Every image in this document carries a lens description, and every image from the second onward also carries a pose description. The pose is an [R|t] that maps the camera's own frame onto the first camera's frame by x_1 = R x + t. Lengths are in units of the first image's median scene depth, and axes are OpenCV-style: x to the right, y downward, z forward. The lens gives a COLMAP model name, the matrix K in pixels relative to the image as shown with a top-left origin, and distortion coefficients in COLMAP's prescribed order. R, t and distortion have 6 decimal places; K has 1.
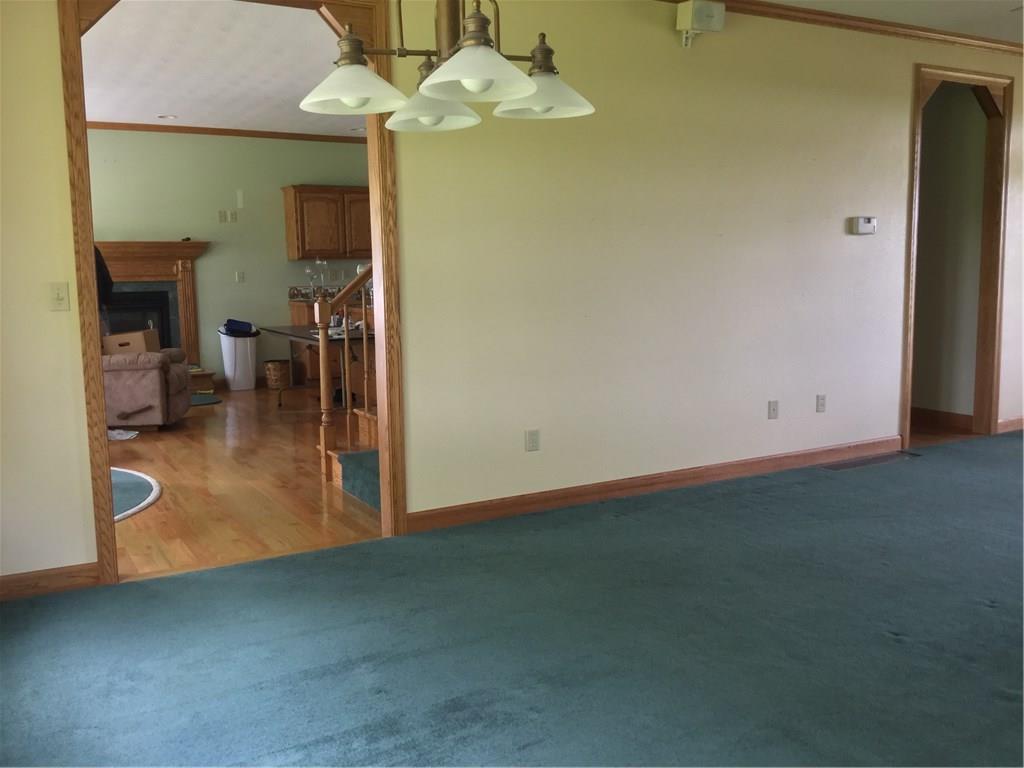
lens RADIAL K [[925.7, 0, 513.7], [0, 925.7, 385.9], [0, 0, 1]] dist [0.006694, -0.016790]
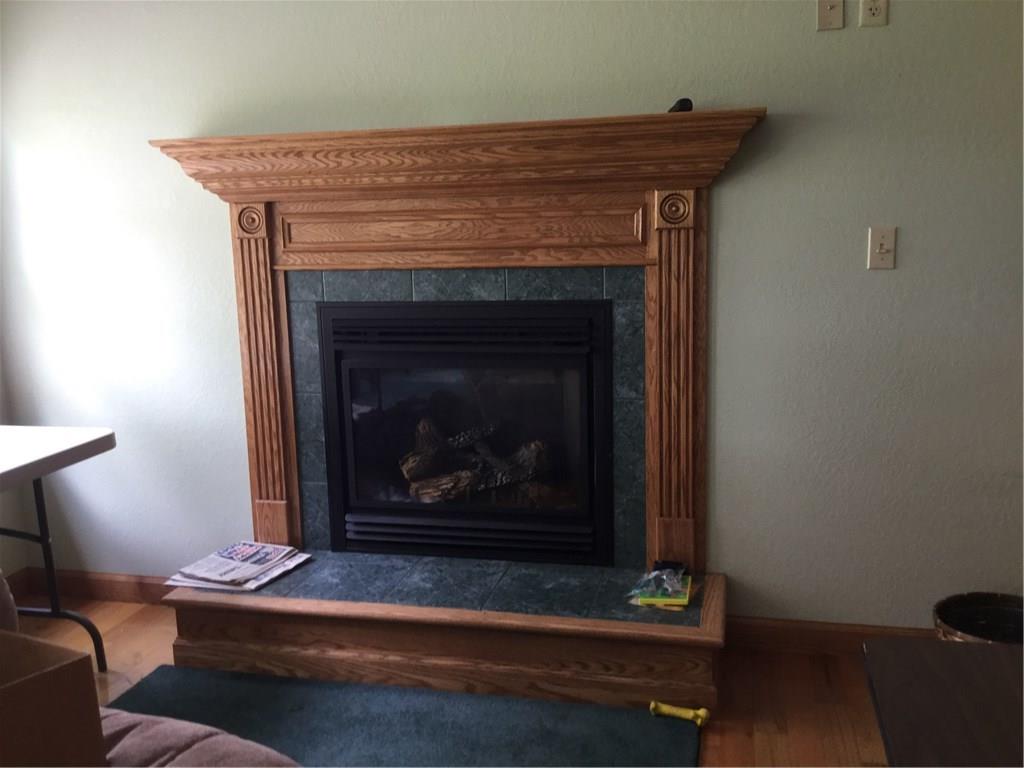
lens RADIAL K [[925.7, 0, 511.2], [0, 925.7, 388.5], [0, 0, 1]] dist [0.006694, -0.016790]
pose [[0.727468, 0.120975, -0.675393, -0.200763], [-0.068900, 0.992238, 0.103516, -0.102924], [0.682674, -0.028770, 0.730157, 0.770066]]
